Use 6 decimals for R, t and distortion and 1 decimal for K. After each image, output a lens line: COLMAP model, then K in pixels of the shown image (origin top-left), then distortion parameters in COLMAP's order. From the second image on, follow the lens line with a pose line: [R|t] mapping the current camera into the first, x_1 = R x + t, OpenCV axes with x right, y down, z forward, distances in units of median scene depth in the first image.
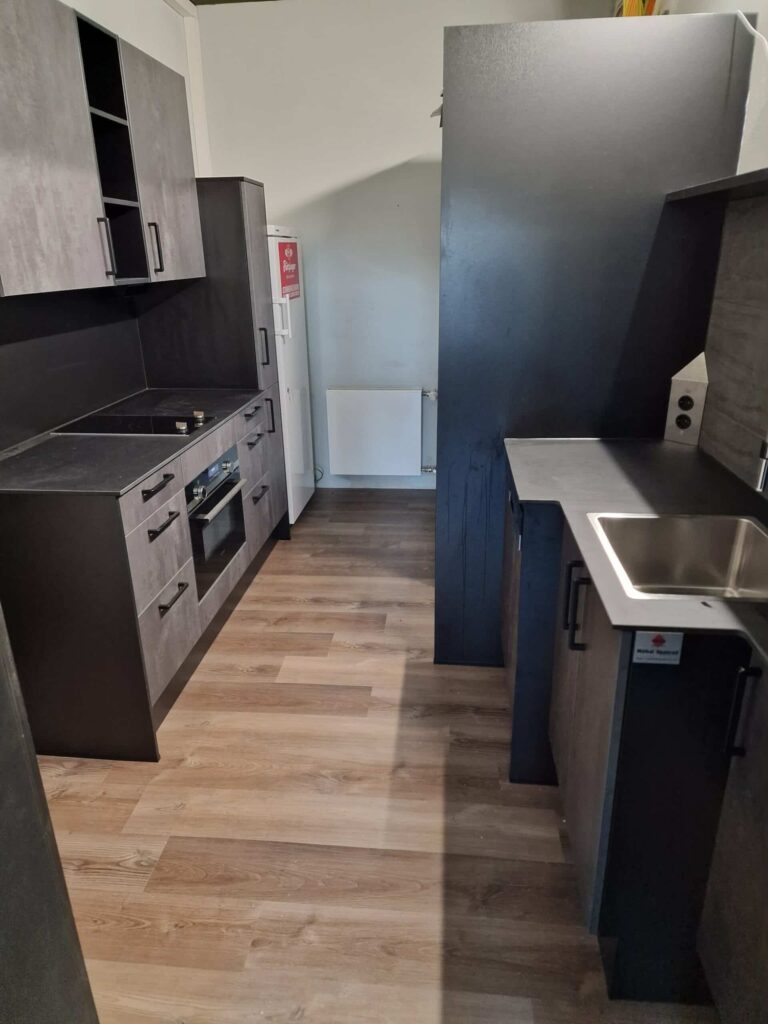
lens RADIAL K [[686.7, 0, 384.0], [0, 686.7, 512.0], [0, 0, 1]] dist [0.079542, -0.077556]
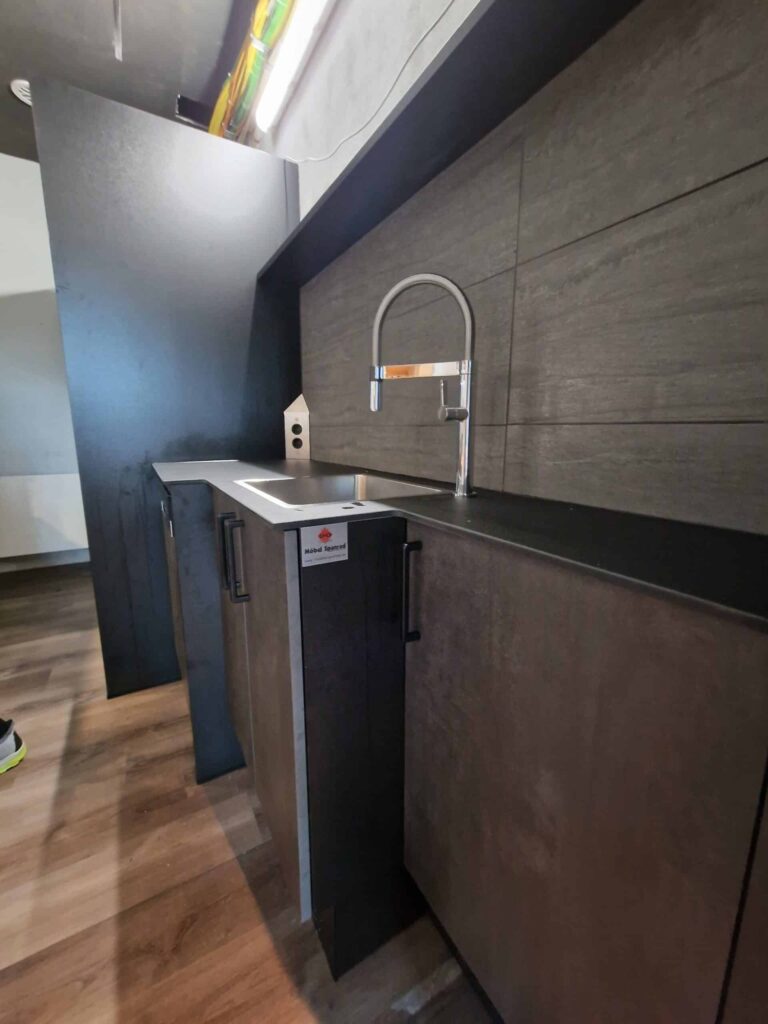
lens RADIAL K [[419.9, 0, 390.1], [0, 419.9, 506.1], [0, 0, 1]] dist [-0.003056, -0.000688]
pose [[0.797622, -0.088553, 0.596622, 0.073156], [0.198848, 0.972469, -0.121502, 0.120851], [-0.569437, 0.215550, 0.793272, 0.266131]]
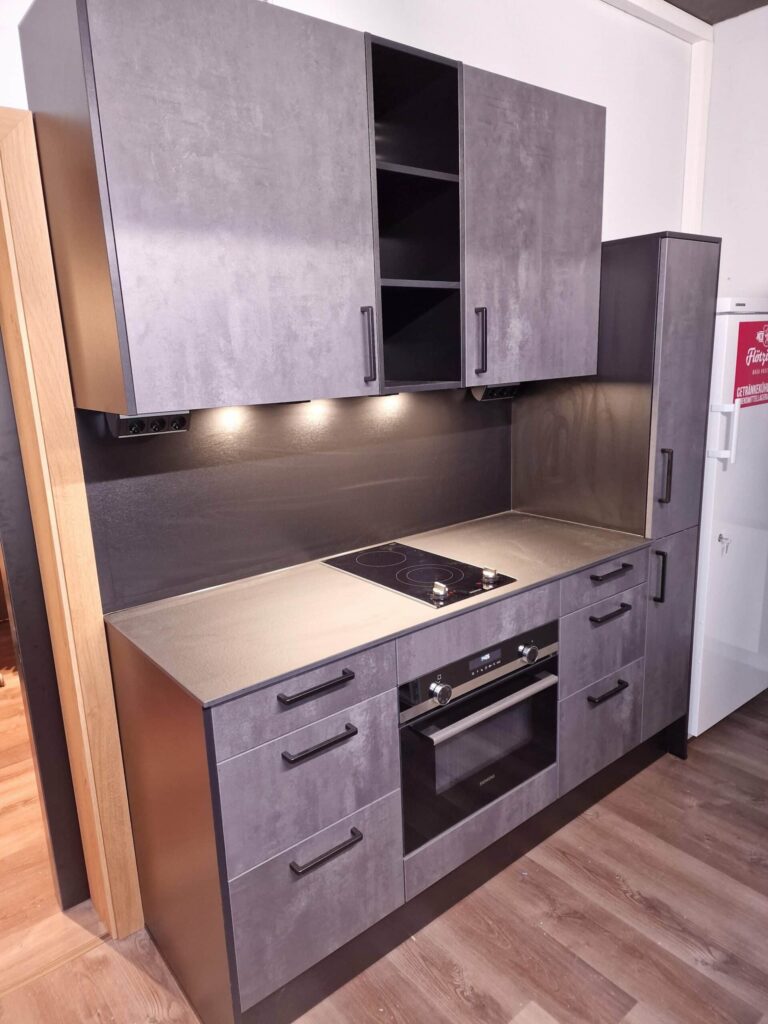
lens RADIAL K [[686.7, 0, 384.0], [0, 686.7, 512.0], [0, 0, 1]] dist [0.079542, -0.077556]
pose [[0.707024, 0.154508, -0.690105, 0.140839], [-0.227121, 0.973756, -0.014675, -0.193981], [0.669726, 0.167113, 0.723561, 0.497414]]
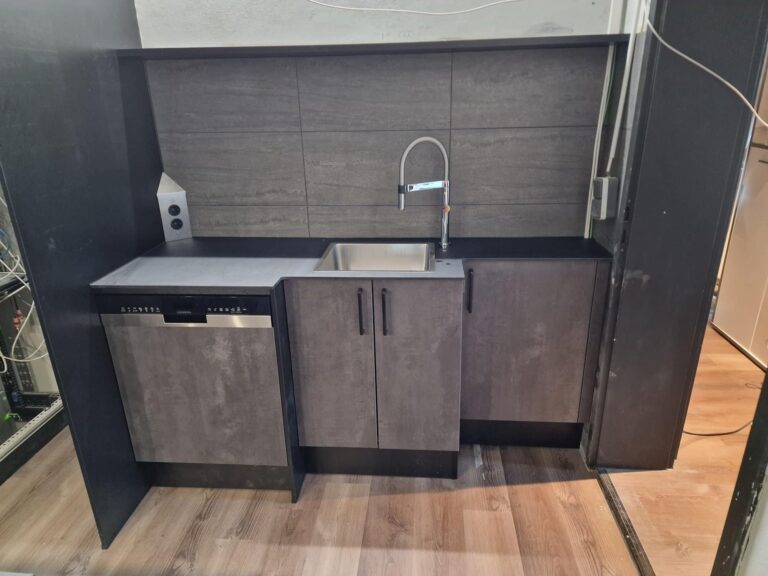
lens RADIAL K [[515.0, 0, 384.0], [0, 515.0, 288.0], [0, 0, 1]] dist [0.079542, -0.077556]
pose [[-0.020275, -0.336465, 0.941478, -0.546139], [0.376173, 0.869908, 0.318989, -0.186801], [-0.926327, 0.360626, 0.108932, 0.548534]]
